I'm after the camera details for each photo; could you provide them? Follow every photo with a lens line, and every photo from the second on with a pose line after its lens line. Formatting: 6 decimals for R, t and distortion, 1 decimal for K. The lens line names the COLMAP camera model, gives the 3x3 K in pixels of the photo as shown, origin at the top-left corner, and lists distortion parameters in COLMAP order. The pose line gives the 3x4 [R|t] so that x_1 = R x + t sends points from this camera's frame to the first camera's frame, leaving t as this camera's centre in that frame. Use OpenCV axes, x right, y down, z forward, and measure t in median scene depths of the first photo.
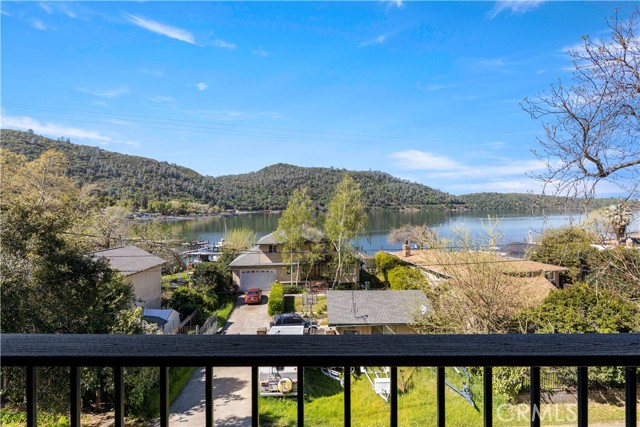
lens RADIAL K [[324.6, 0, 315.1], [0, 324.6, 205.0], [0, 0, 1]] dist [0.002336, 0.000198]
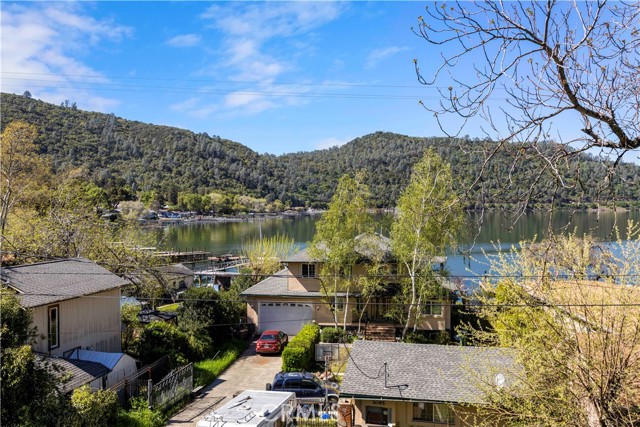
lens RADIAL K [[528.7, 0, 322.9], [0, 528.7, 214.8], [0, 0, 1]] dist [0.002972, 0.004713]
pose [[0.977721, 0.010164, -0.209664, 0.118893], [-0.004321, 0.999590, 0.028309, -0.000220], [0.209865, -0.026772, 0.977364, 0.012141]]
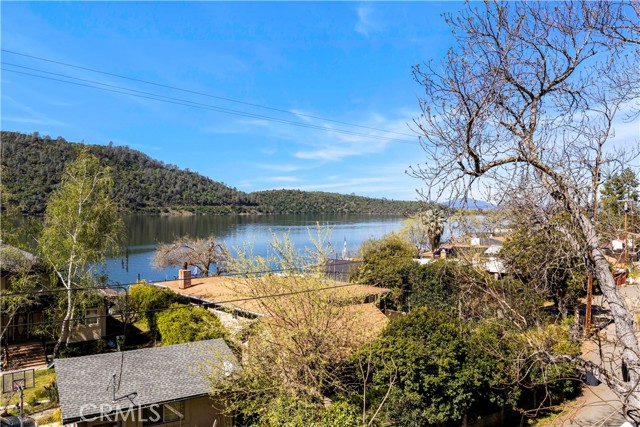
lens RADIAL K [[523.1, 0, 322.5], [0, 523.1, 211.7], [0, 0, 1]] dist [0.002248, -0.008984]
pose [[0.849947, 0.011254, 0.526748, -0.030666], [-0.017390, 0.999826, 0.006700, 0.000511], [-0.526581, -0.014855, 0.849995, 0.013129]]
